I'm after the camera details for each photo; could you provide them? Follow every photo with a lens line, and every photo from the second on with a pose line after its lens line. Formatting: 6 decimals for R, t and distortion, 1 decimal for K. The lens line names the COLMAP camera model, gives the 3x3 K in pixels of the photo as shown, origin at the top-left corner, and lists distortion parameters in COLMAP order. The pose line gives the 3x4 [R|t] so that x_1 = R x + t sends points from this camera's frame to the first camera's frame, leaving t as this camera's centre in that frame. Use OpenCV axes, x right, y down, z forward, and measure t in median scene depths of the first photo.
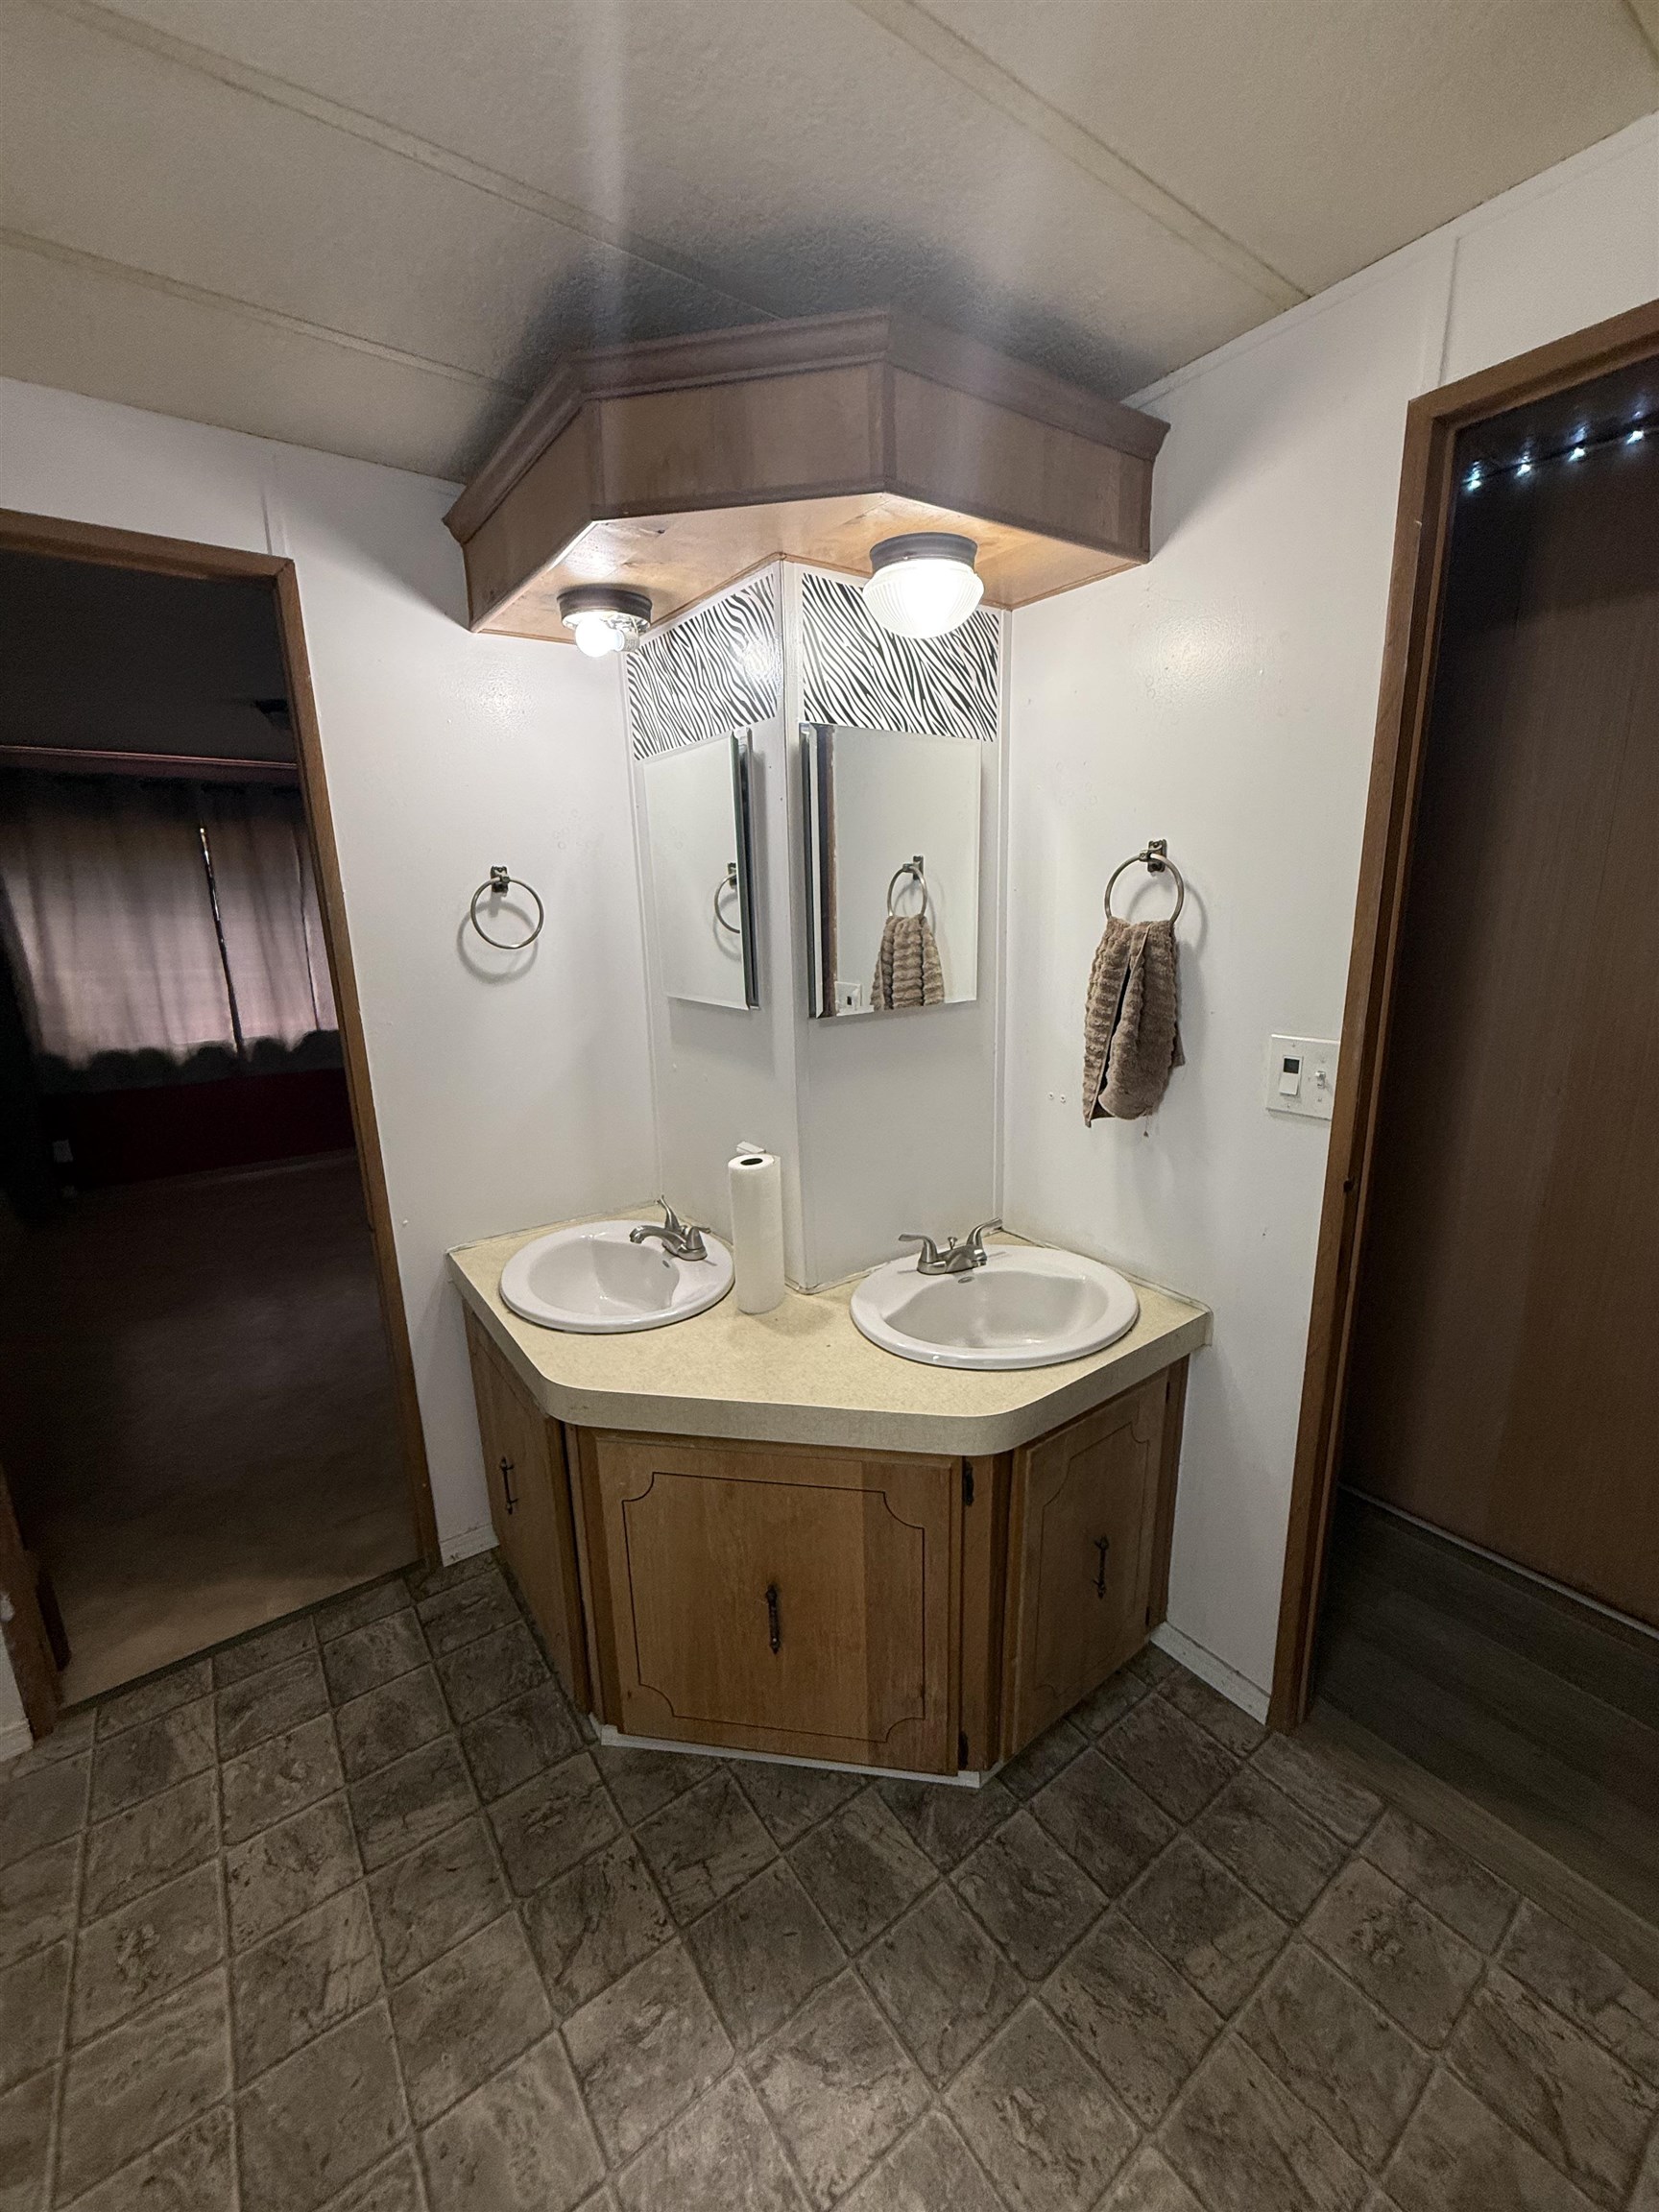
lens RADIAL K [[879.5, 0, 826.6], [0, 879.5, 1102.2], [0, 0, 1]] dist [0.000750, 0.000609]
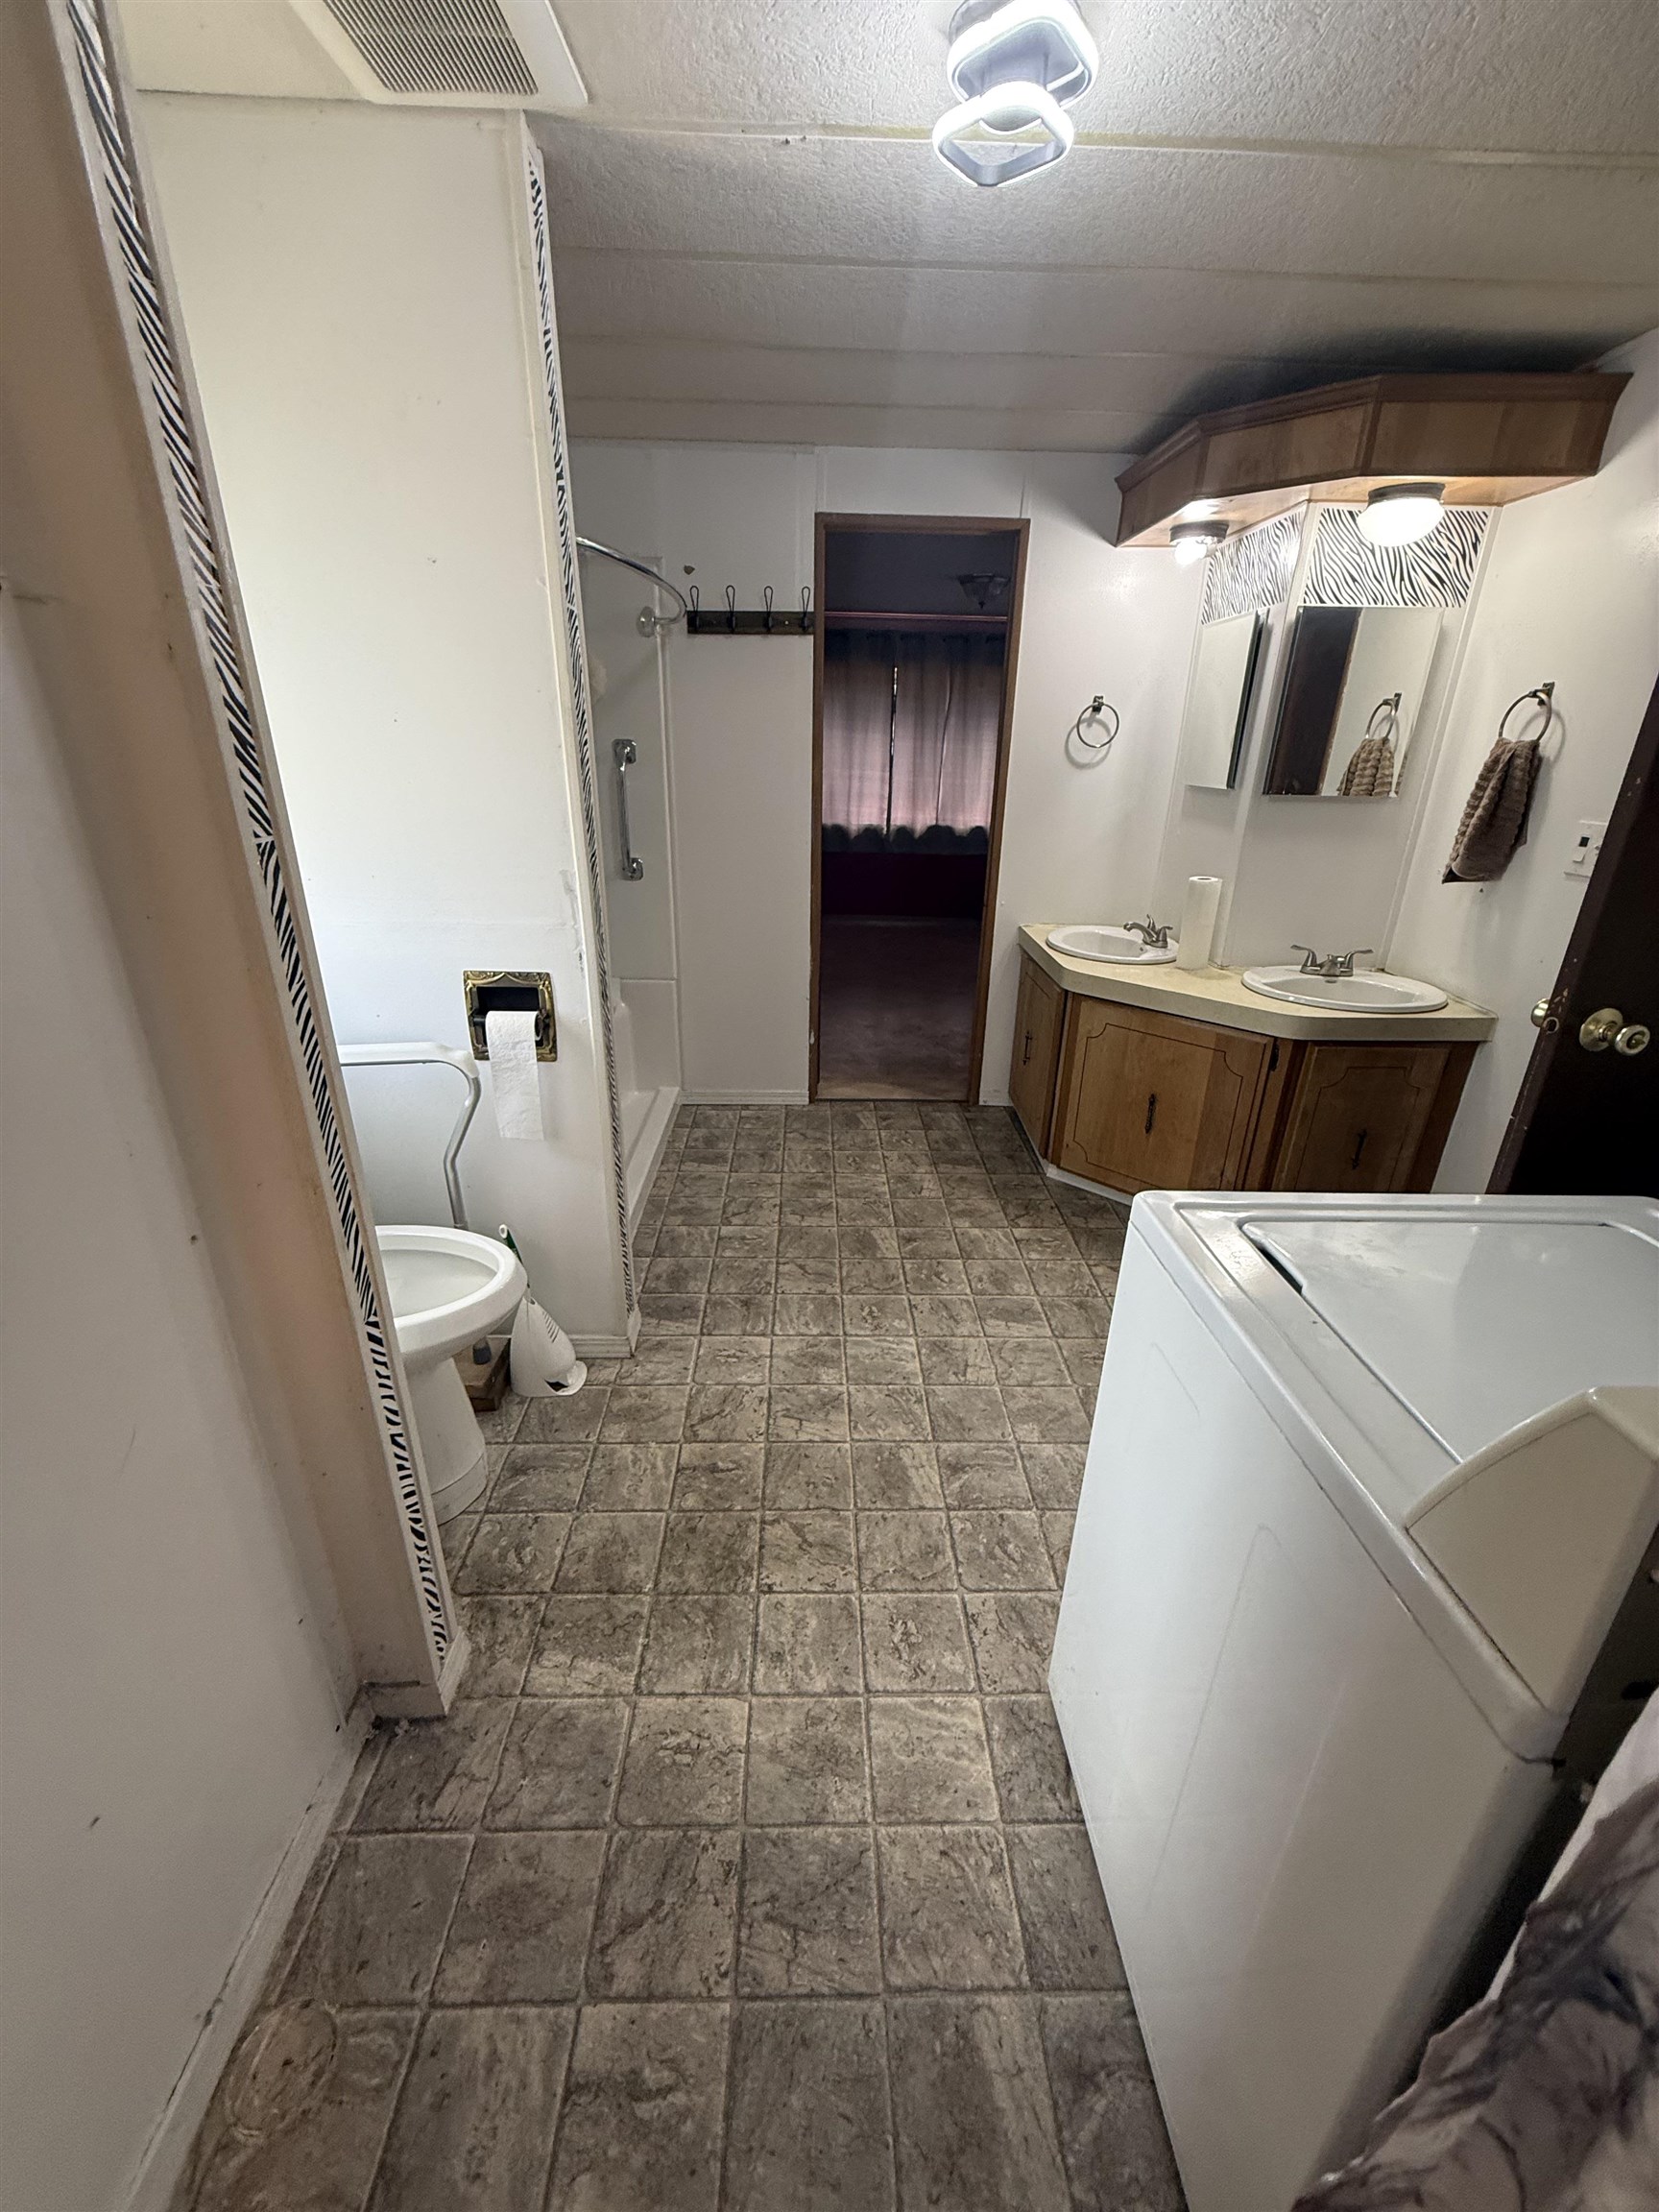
lens RADIAL K [[879.5, 0, 827.6], [0, 879.5, 1103.2], [0, 0, 1]] dist [0.000750, 0.000609]
pose [[0.820218, 0.254035, -0.512551, 0.303380], [-0.168271, 0.963491, 0.208257, 0.255406], [0.546743, -0.084569, 0.833019, -0.871925]]
